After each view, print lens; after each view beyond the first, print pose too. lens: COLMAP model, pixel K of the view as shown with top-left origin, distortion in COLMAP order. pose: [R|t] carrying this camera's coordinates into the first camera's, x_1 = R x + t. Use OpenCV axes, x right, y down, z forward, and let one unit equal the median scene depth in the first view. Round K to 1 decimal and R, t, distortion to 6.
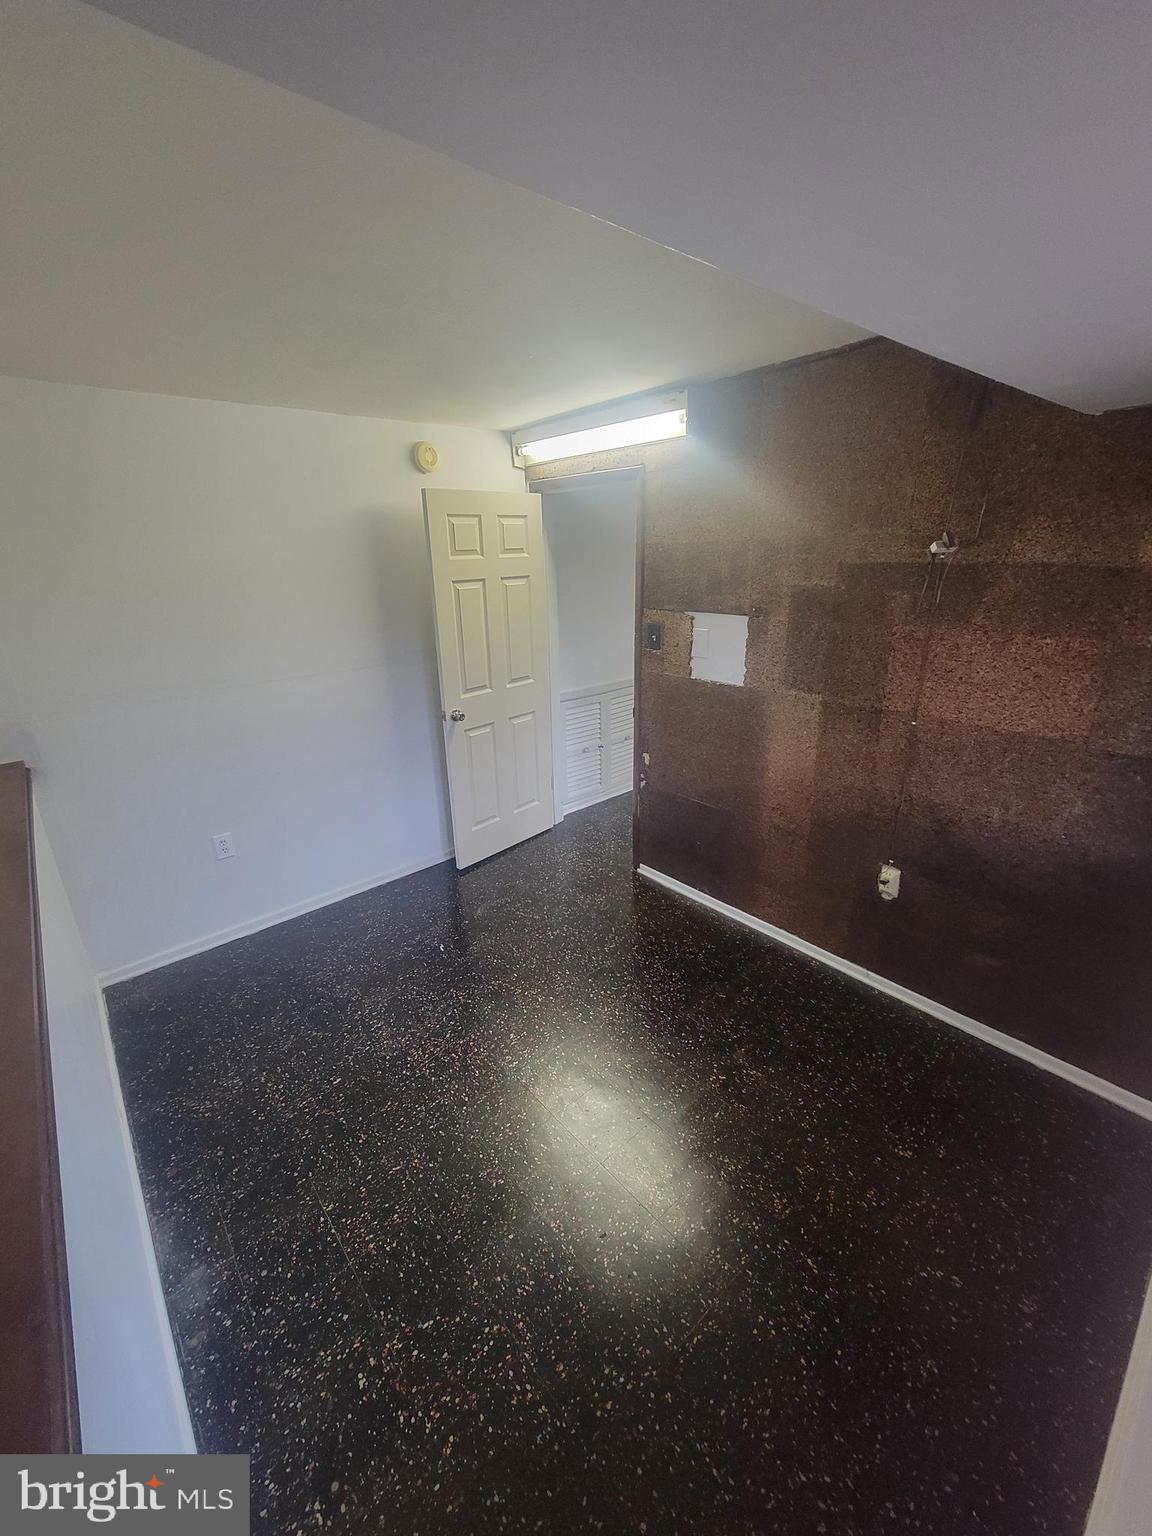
lens RADIAL K [[623.9, 0, 574.5], [0, 623.9, 766.9], [0, 0, 1]] dist [0.001581, 0.000005]
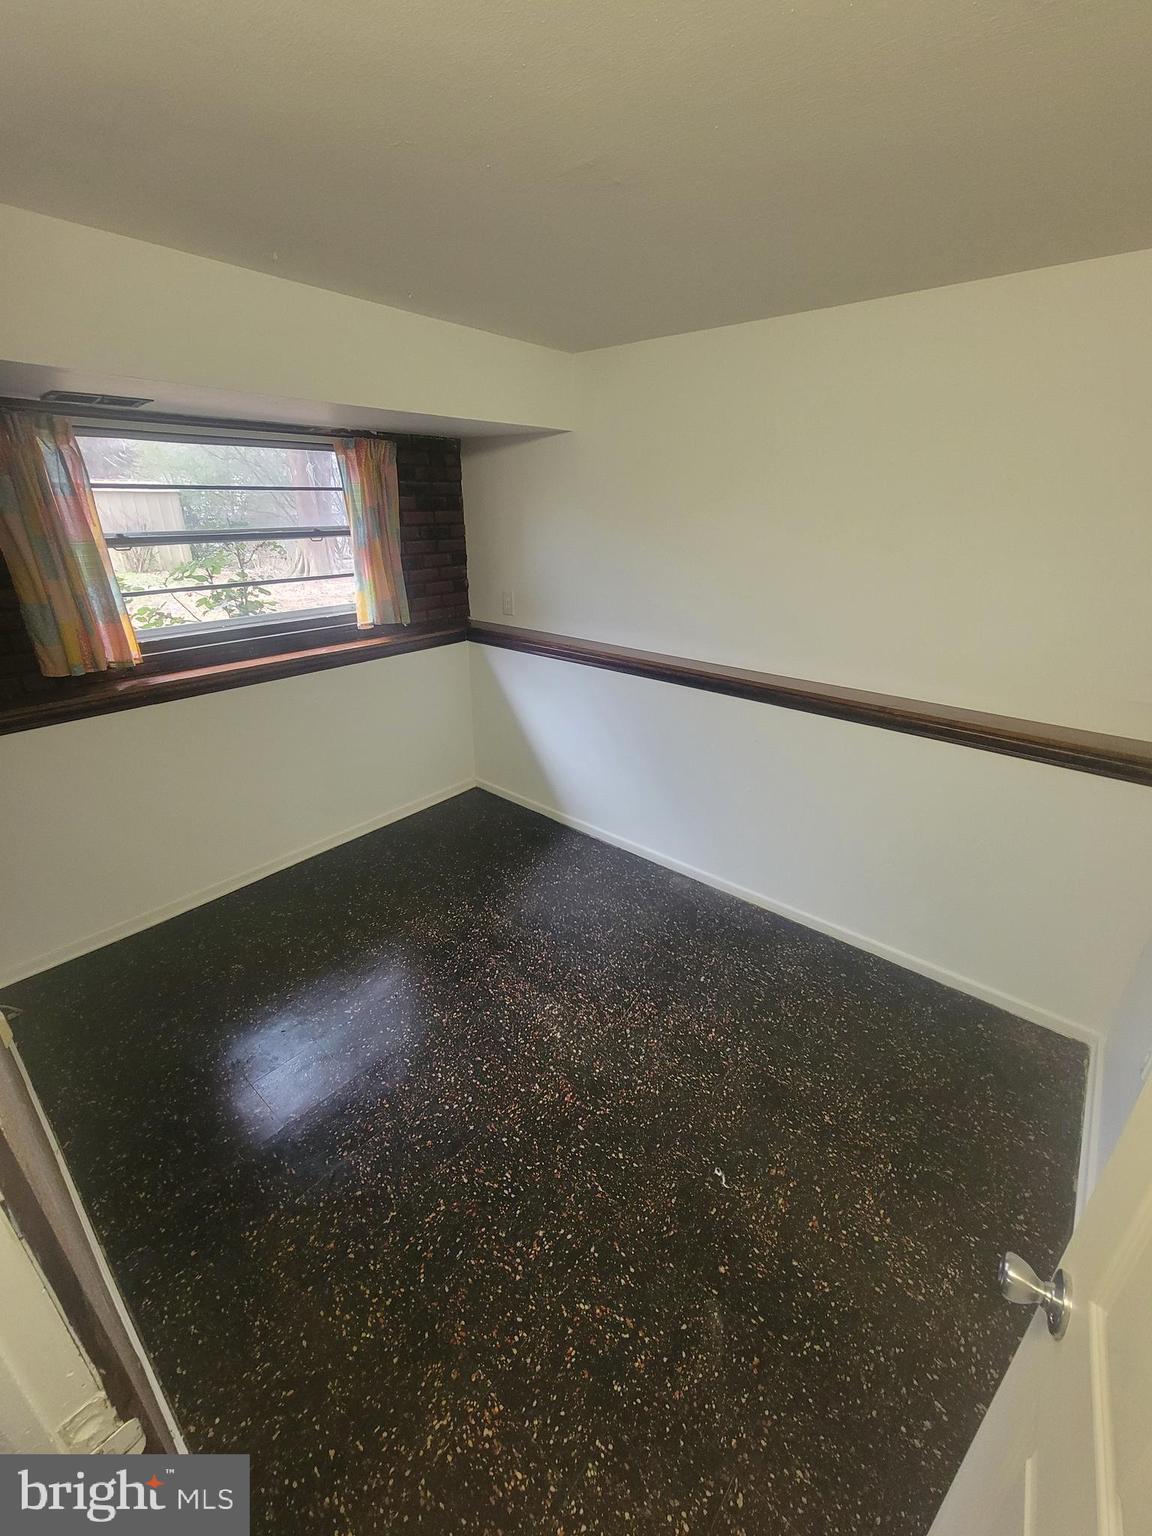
lens RADIAL K [[623.9, 0, 576.7], [0, 623.9, 764.3], [0, 0, 1]] dist [0.001581, 0.000005]
pose [[-0.986870, 0.086450, -0.136436, -0.033646], [-0.028768, 0.737123, 0.675146, -0.469371], [0.158937, 0.670206, -0.724957, 1.343432]]
